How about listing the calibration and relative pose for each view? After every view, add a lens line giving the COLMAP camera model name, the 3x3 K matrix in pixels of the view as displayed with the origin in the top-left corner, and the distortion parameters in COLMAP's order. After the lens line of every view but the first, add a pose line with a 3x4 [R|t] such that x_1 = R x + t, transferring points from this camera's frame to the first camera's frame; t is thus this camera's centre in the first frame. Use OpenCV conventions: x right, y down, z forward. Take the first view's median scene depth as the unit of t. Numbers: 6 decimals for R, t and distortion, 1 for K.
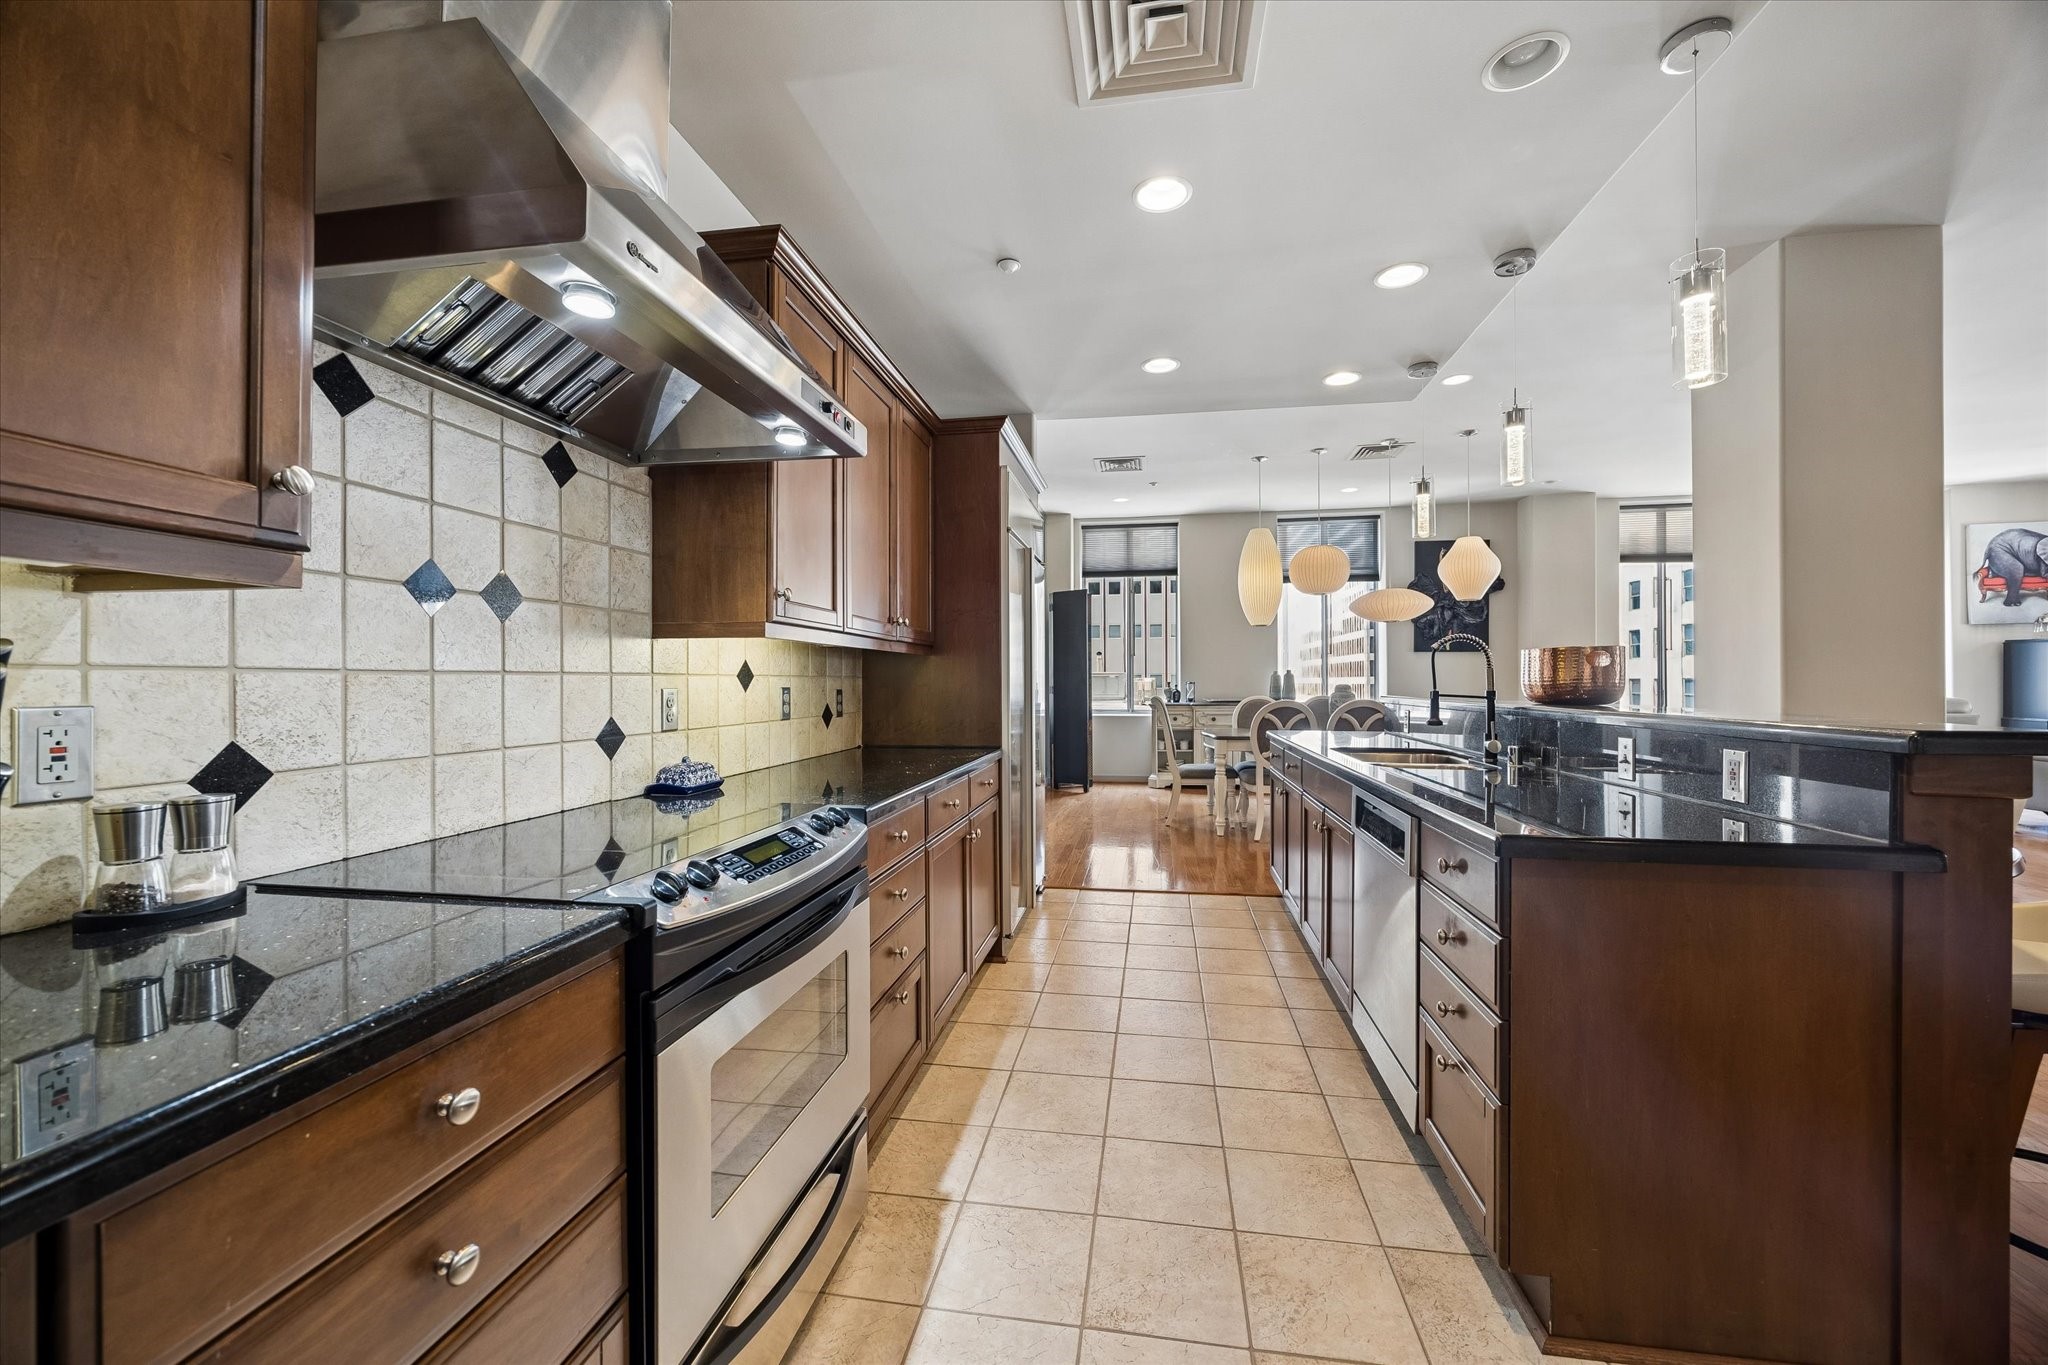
lens RADIAL K [[768.1, 0, 1028.2], [0, 768.1, 670.8], [0, 0, 1]] dist [-0.002596, 0.000064]
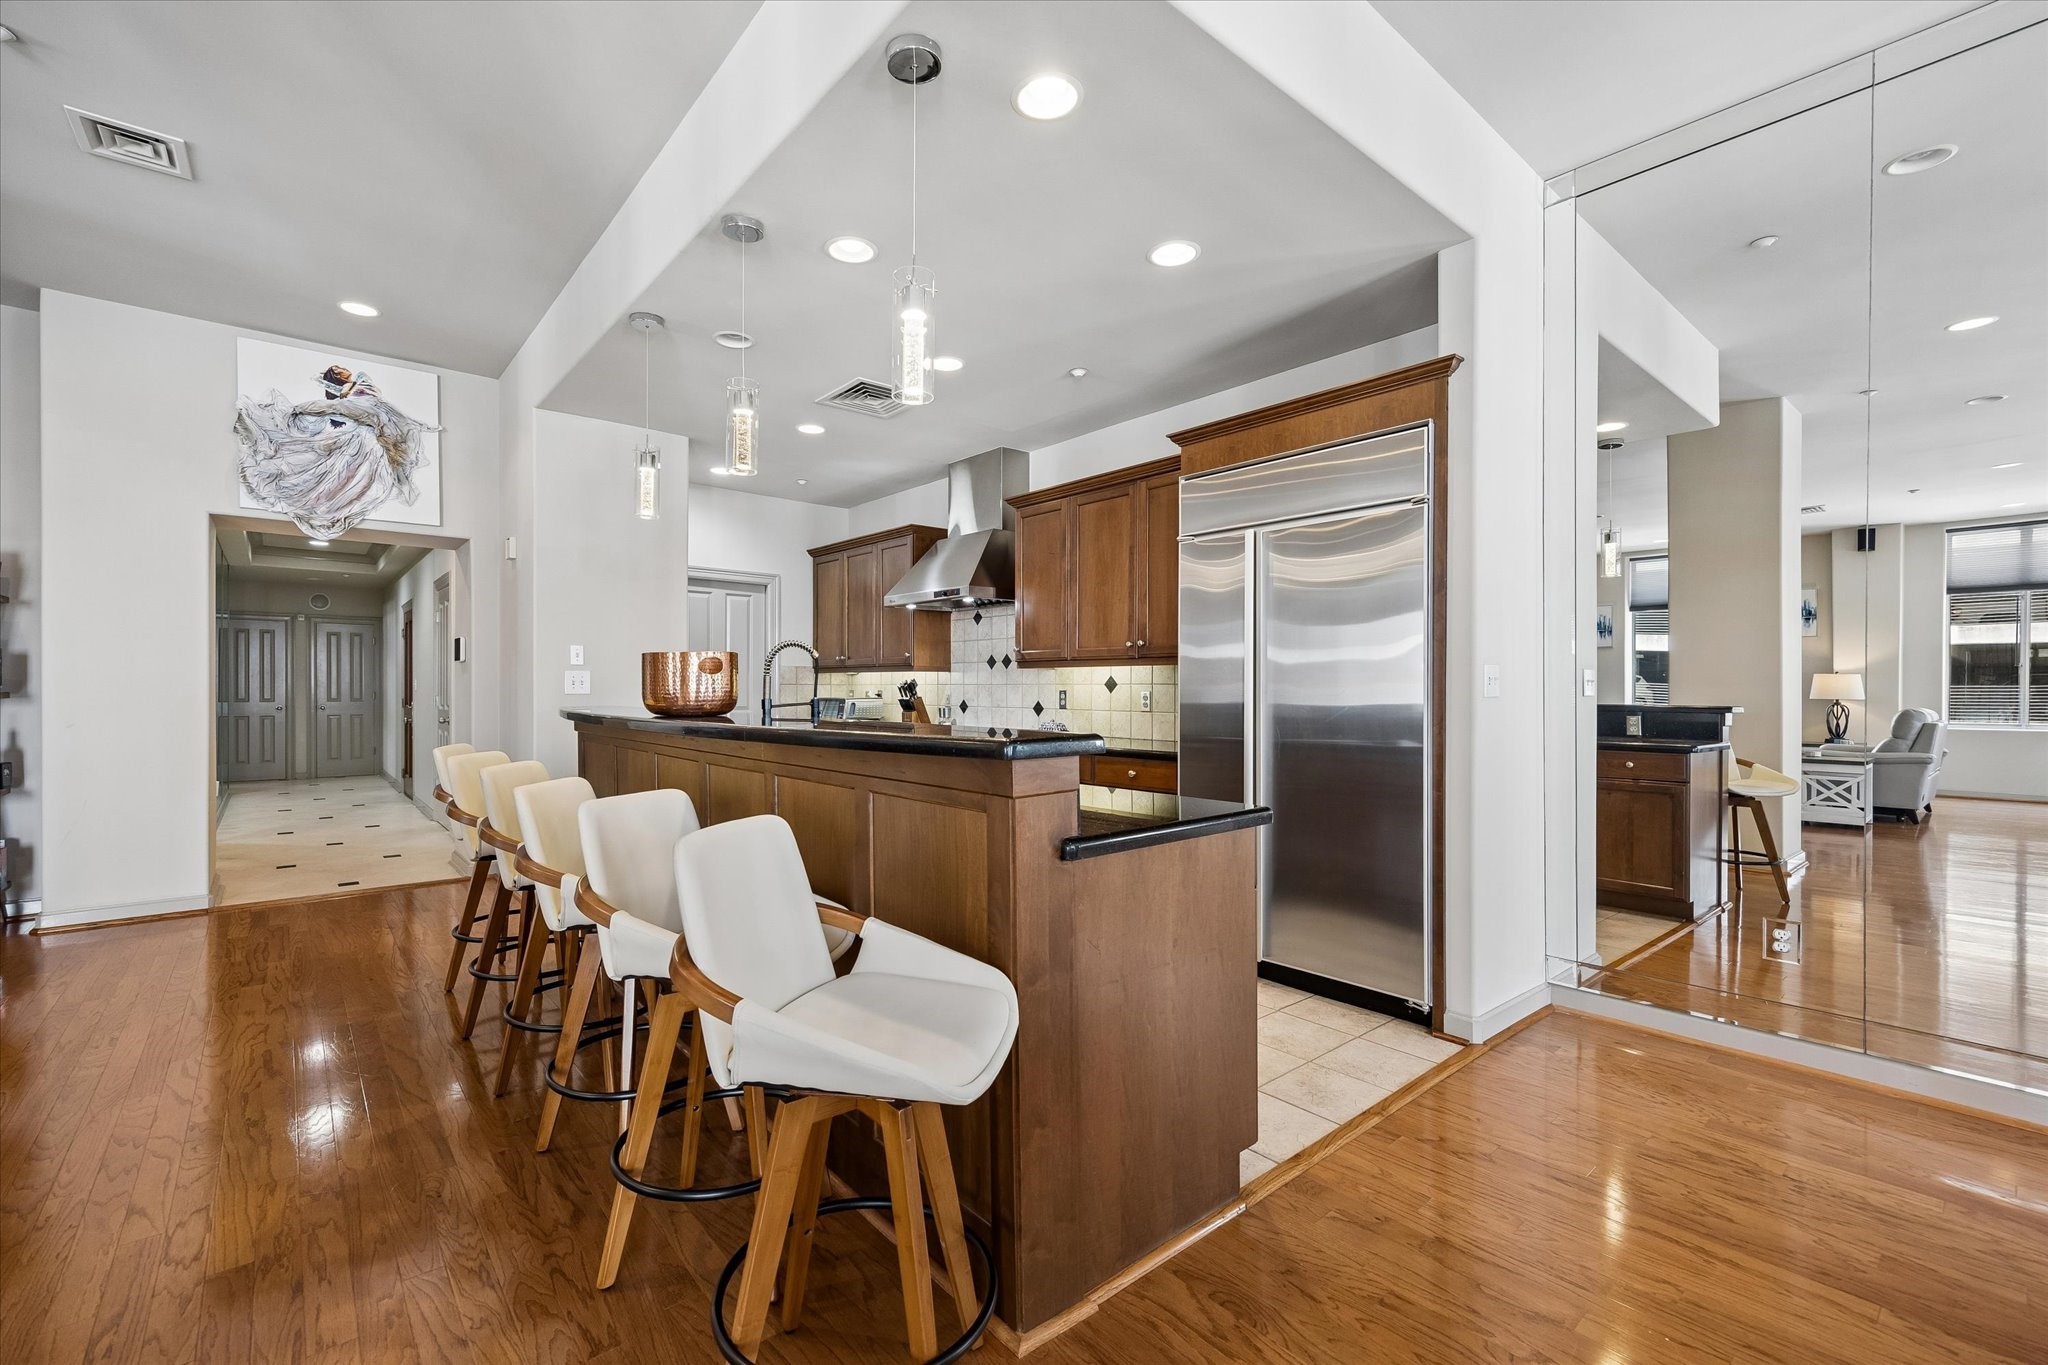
lens RADIAL K [[888.1, 0, 1021.7], [0, 888.1, 694.0], [0, 0, 1]] dist [0.000114, -0.000109]
pose [[-0.625420, 0.007669, -0.780251, 1.971986], [0.011805, 0.999930, 0.000365, 0.037432], [0.780199, -0.008983, -0.625467, 3.005780]]
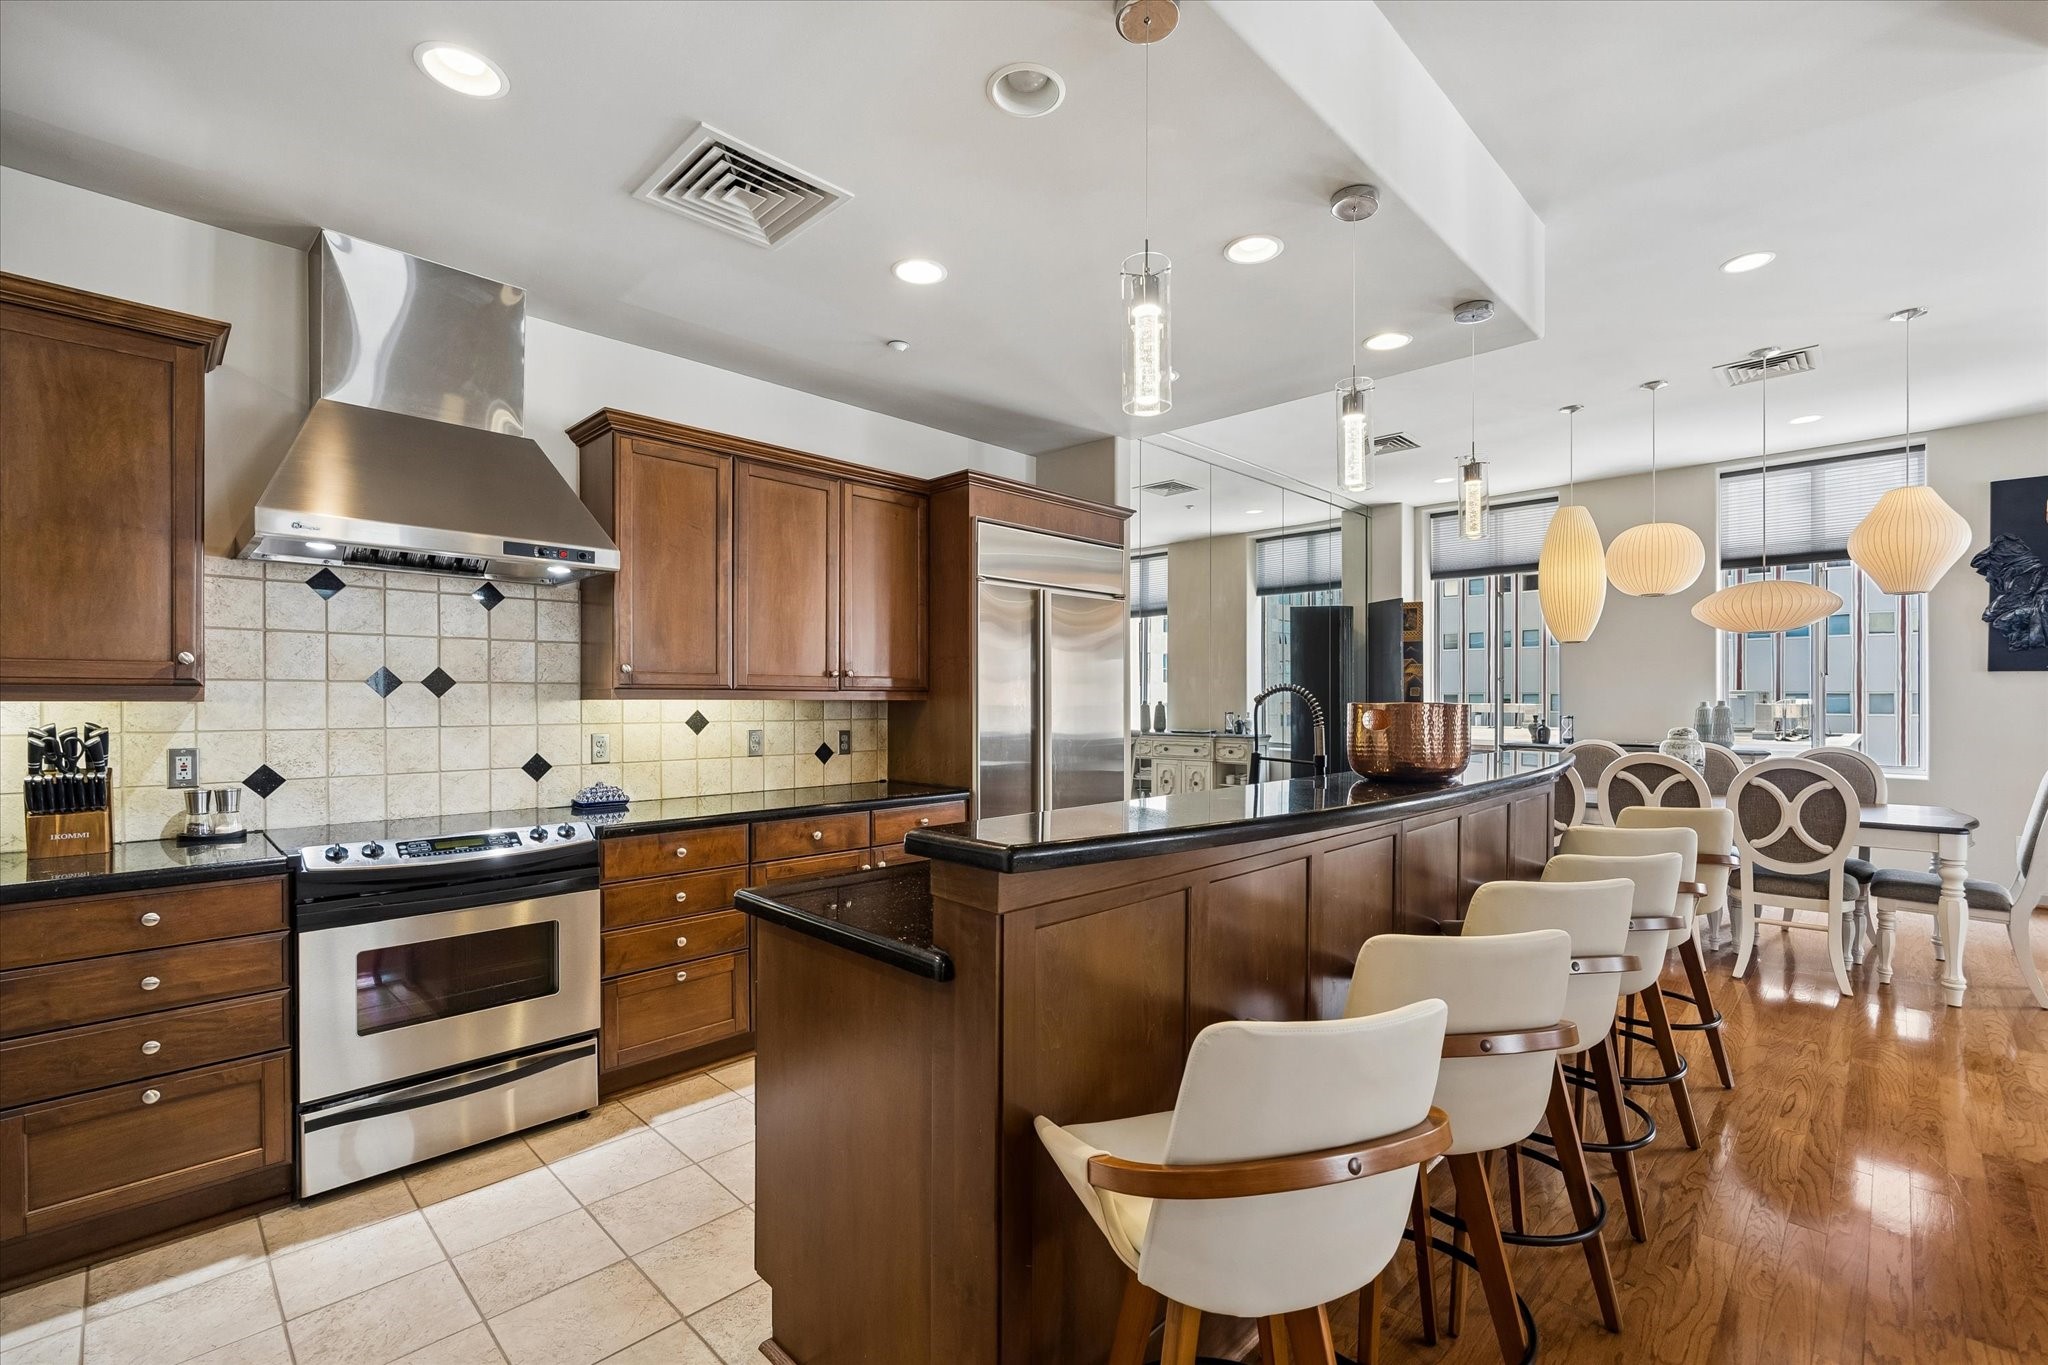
lens RADIAL K [[888.1, 0, 1021.7], [0, 888.1, 694.0], [0, 0, 1]] dist [0.000114, -0.000109]
pose [[0.818132, 0.001052, -0.575030, 1.326910], [0.004216, 0.999960, 0.007828, -0.071672], [0.575015, -0.008829, 0.818095, 0.113215]]
